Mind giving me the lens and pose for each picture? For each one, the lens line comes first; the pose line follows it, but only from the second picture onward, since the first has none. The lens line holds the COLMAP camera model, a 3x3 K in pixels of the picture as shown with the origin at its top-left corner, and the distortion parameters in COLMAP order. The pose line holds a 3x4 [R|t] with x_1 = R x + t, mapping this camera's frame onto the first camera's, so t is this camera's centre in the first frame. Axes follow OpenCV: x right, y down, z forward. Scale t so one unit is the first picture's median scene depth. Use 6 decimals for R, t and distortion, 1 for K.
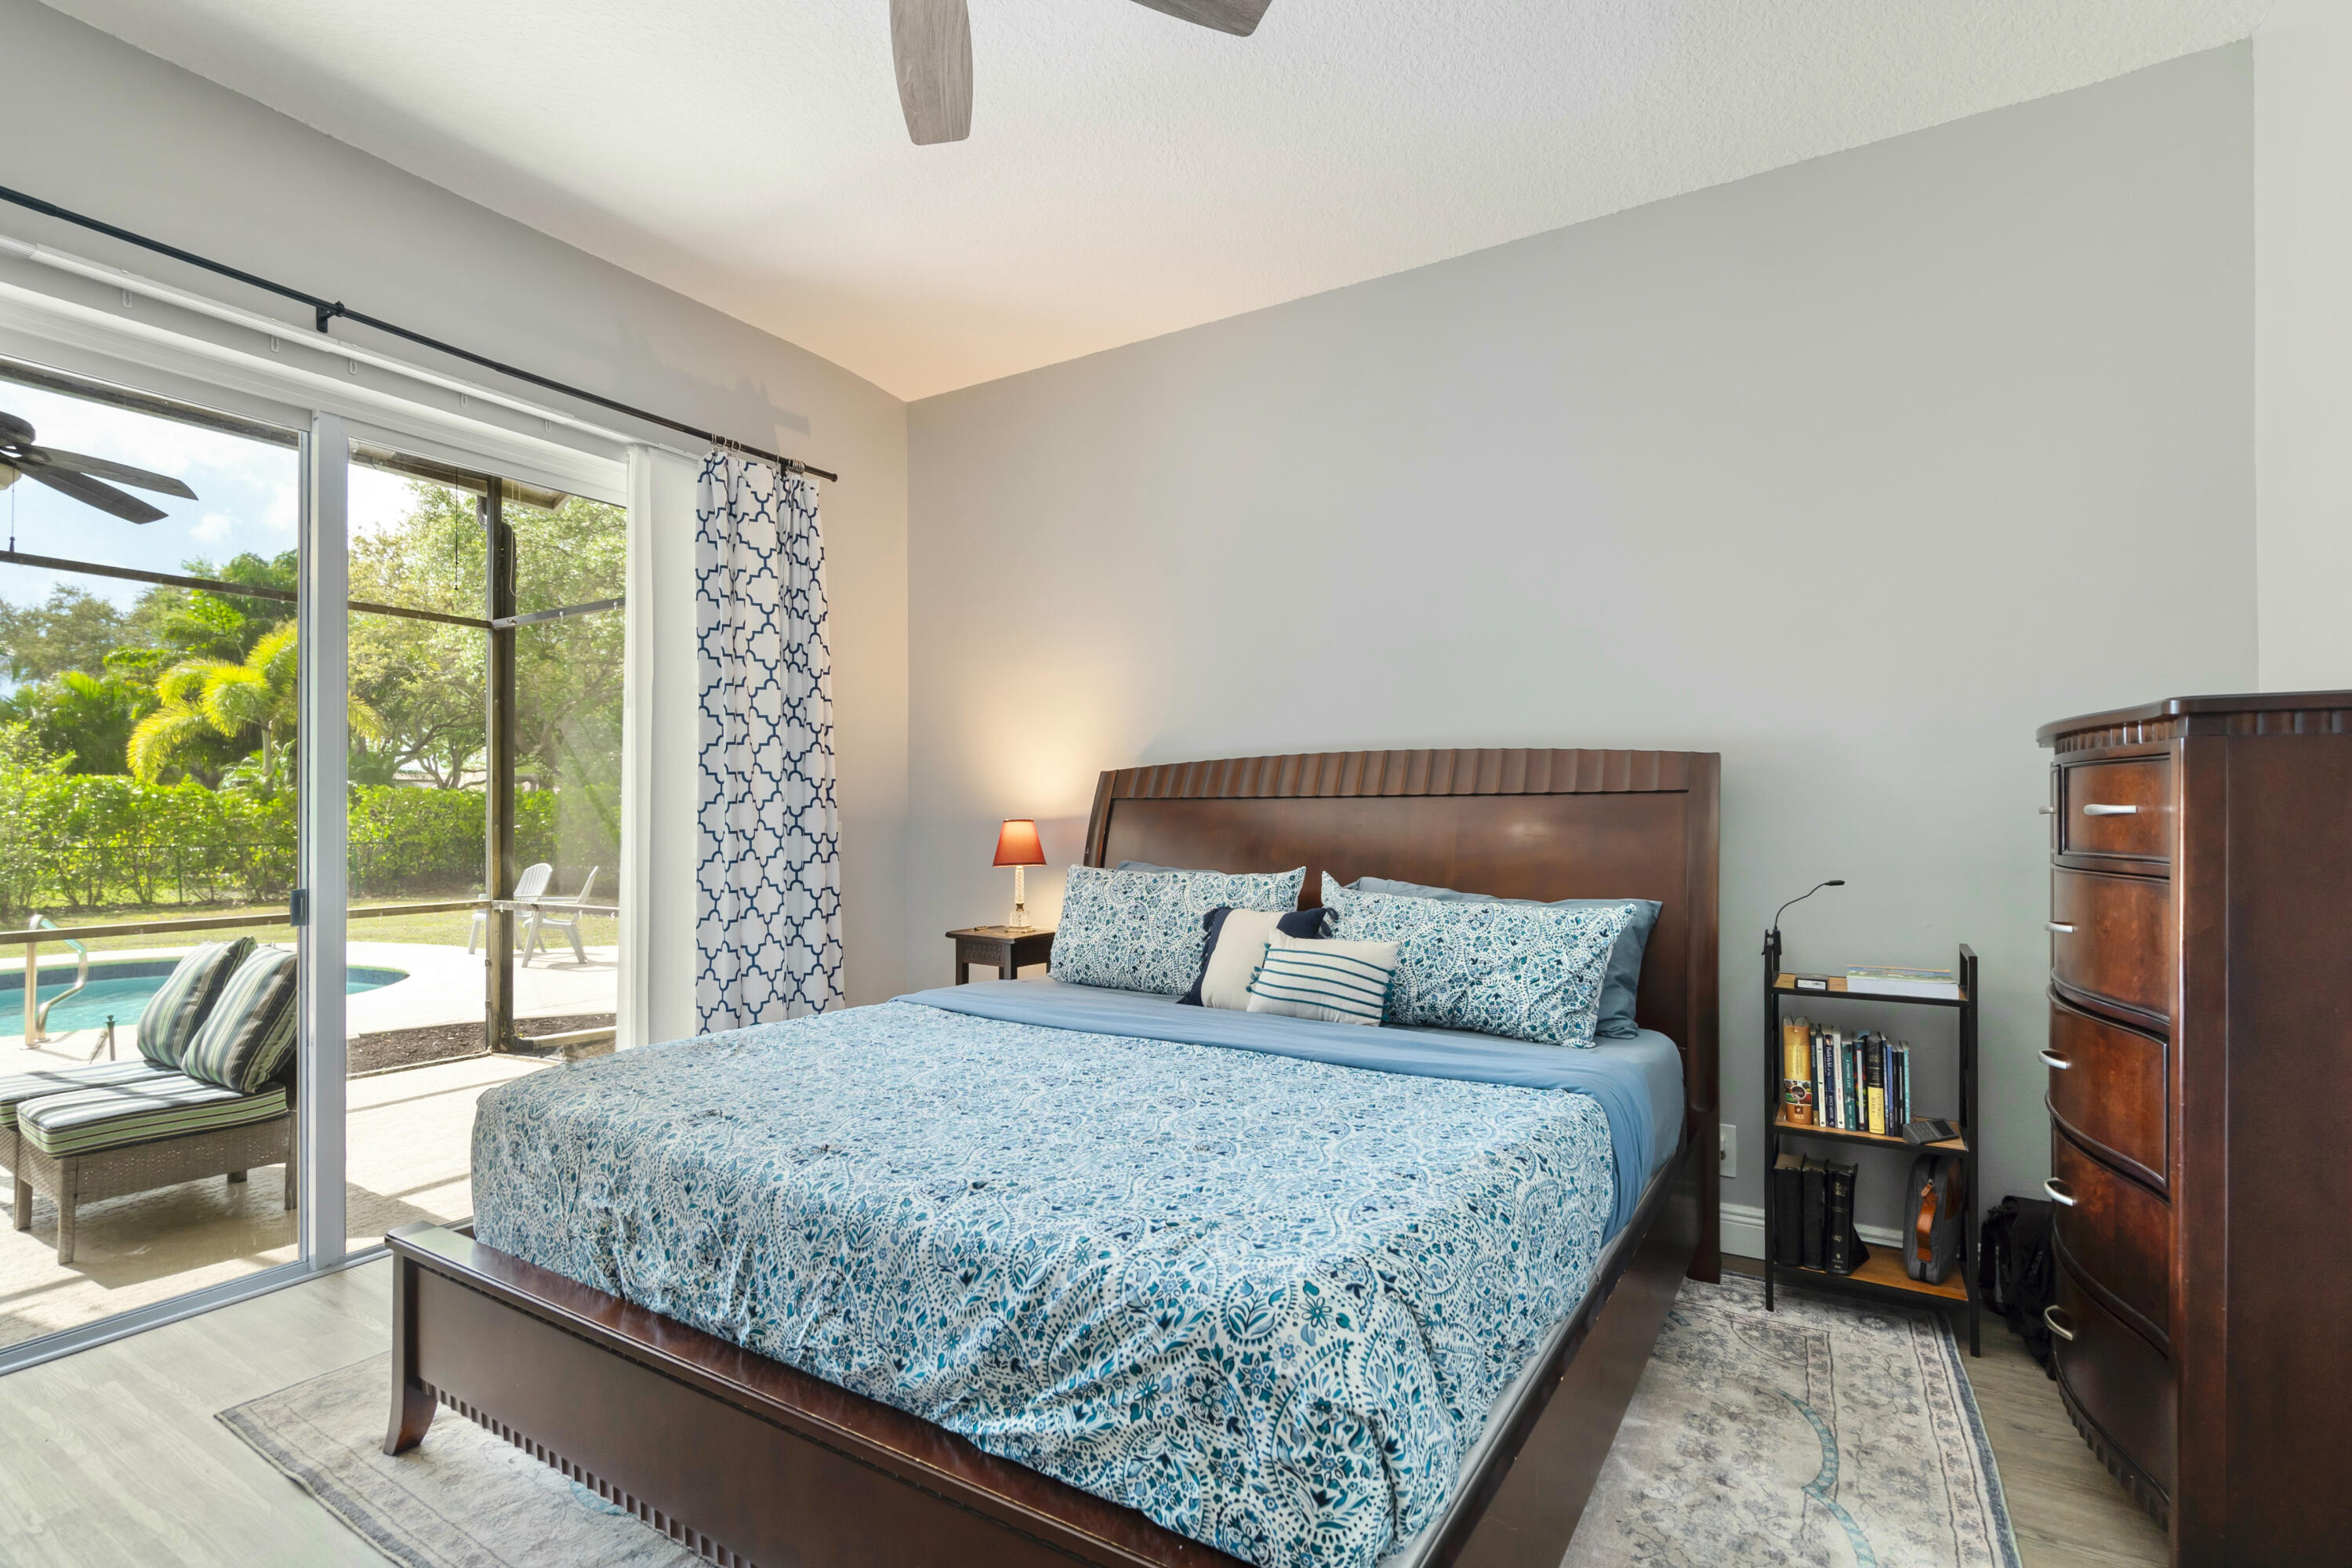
lens RADIAL K [[1062.3, 0, 1157.7], [0, 1062.3, 793.3], [0, 0, 1]] dist [-0.001936, -0.001355]
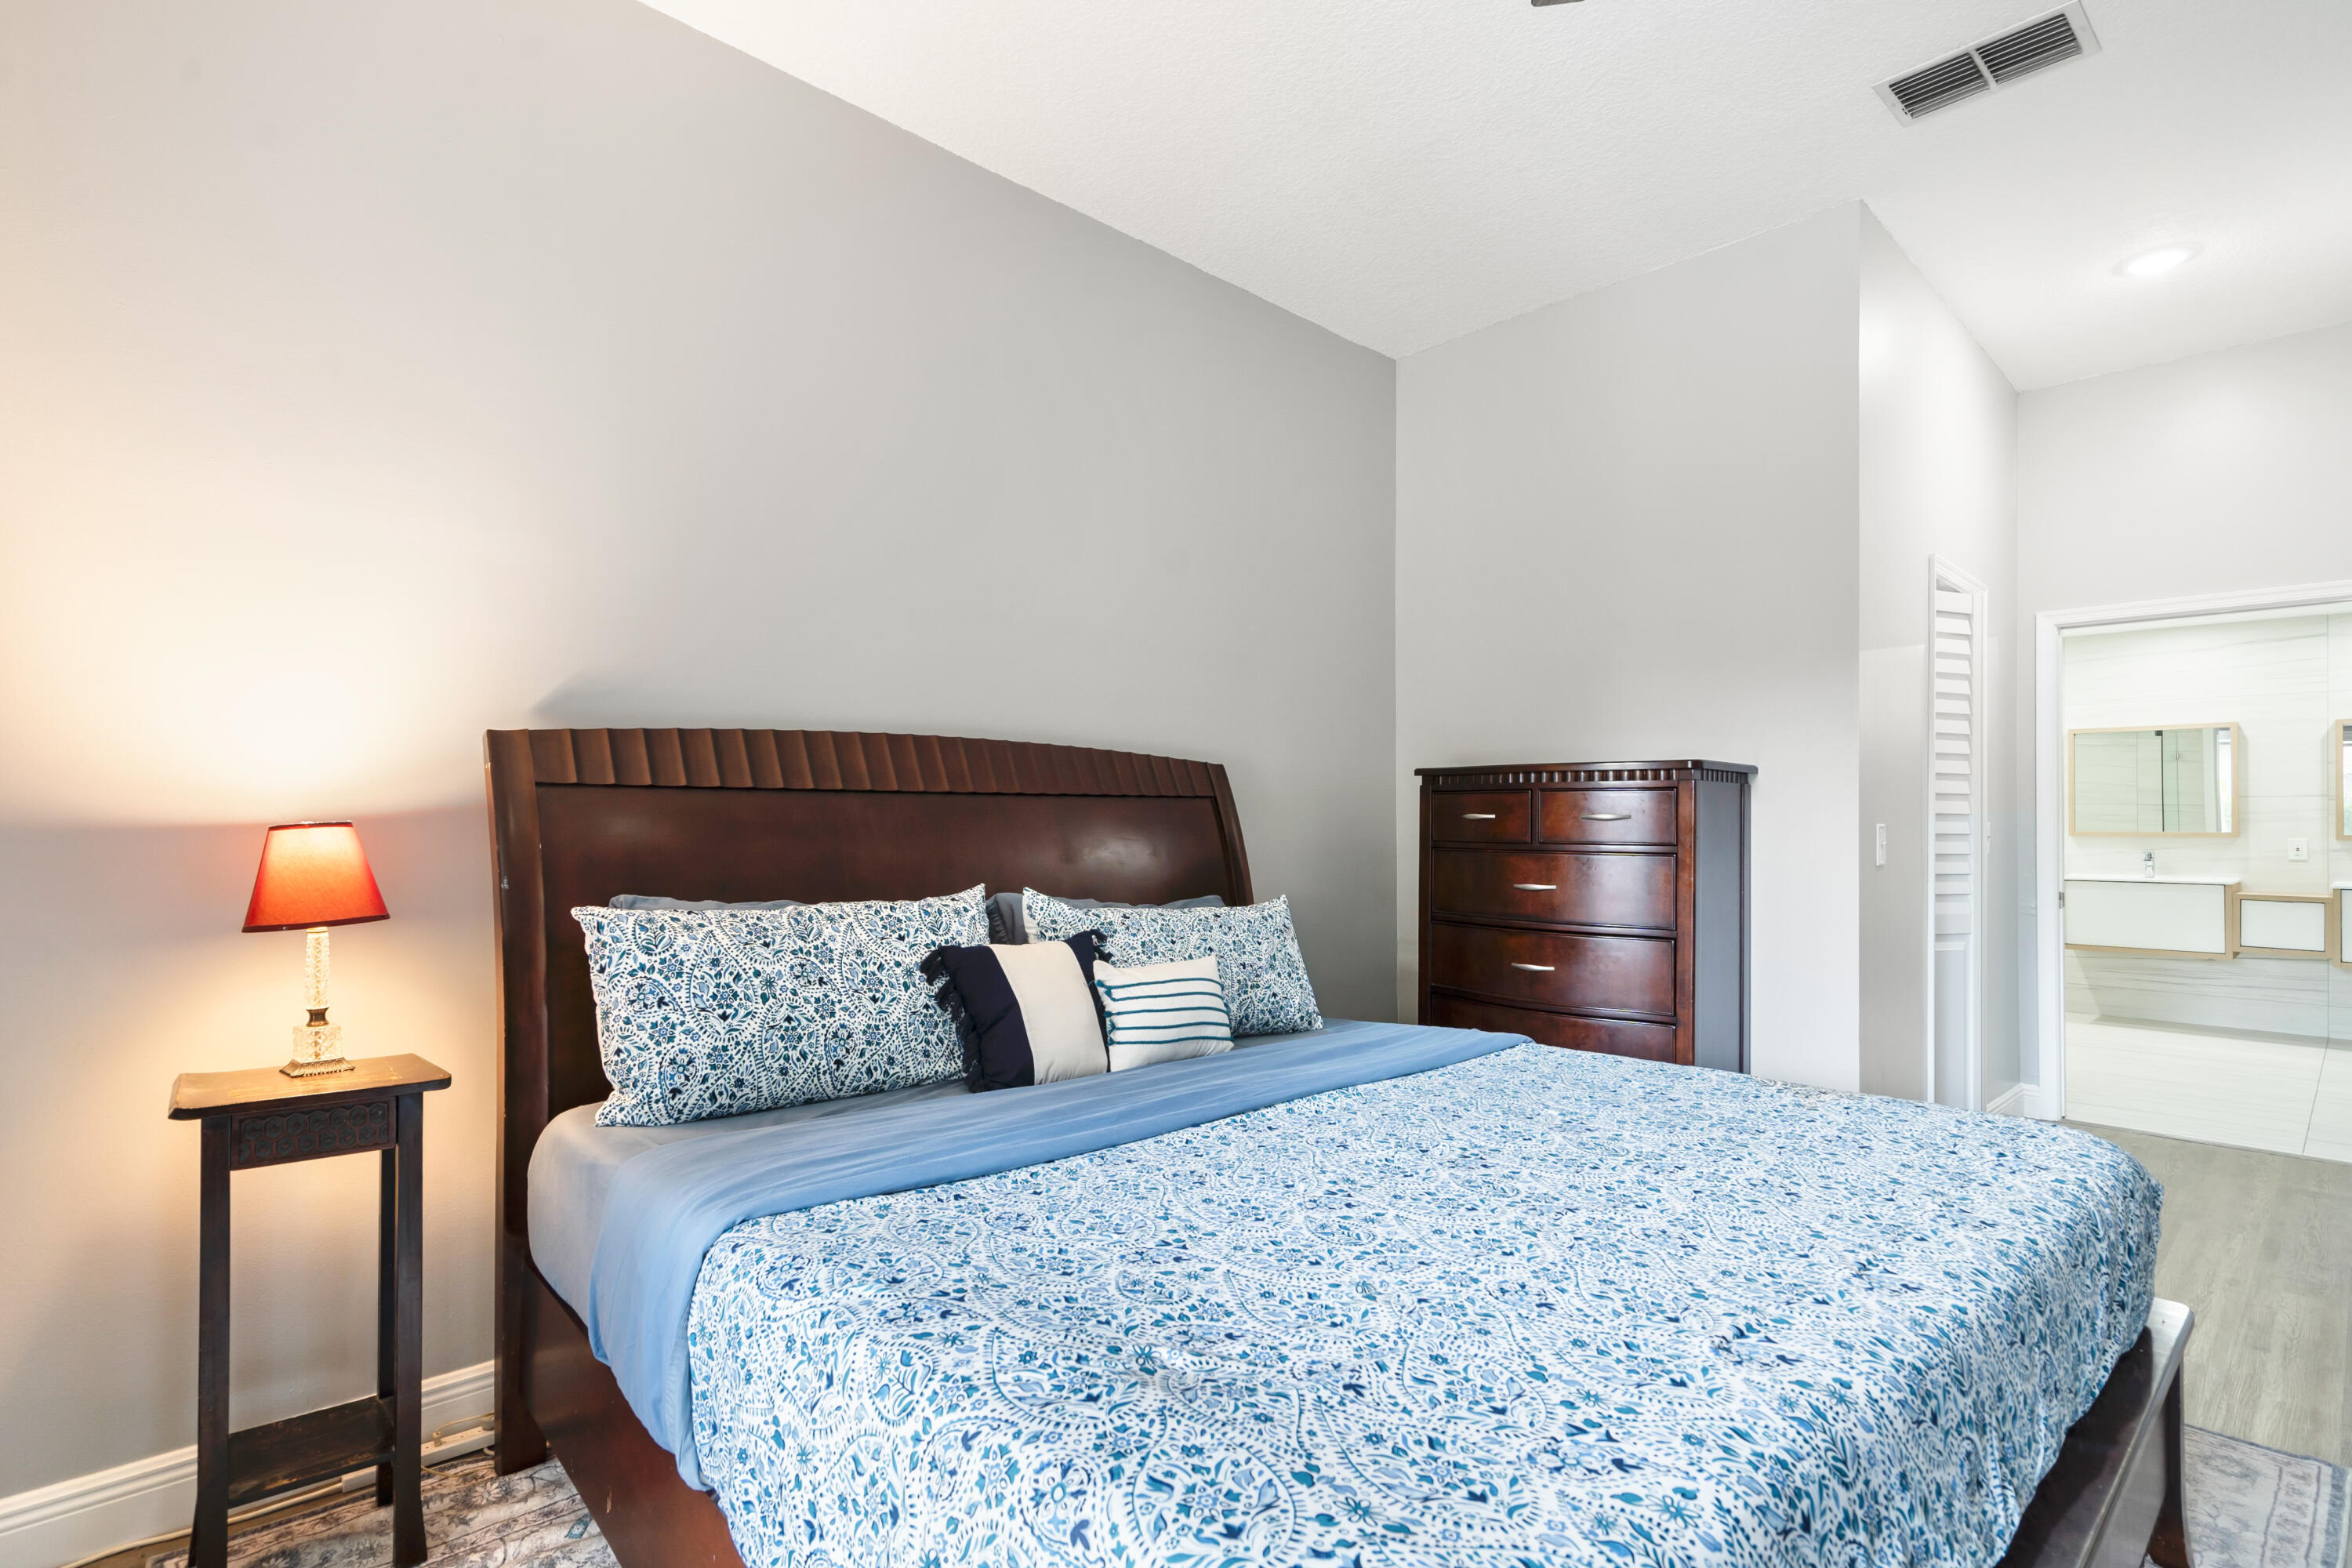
lens RADIAL K [[1133.8, 0, 1182.2], [0, 1133.8, 808.3], [0, 0, 1]] dist [0.009411, 0.000026]
pose [[0.267275, 0.009108, 0.963577, -0.598528], [-0.022922, 0.999732, -0.003092, 0.012652], [-0.963348, -0.021261, 0.267413, 0.619776]]
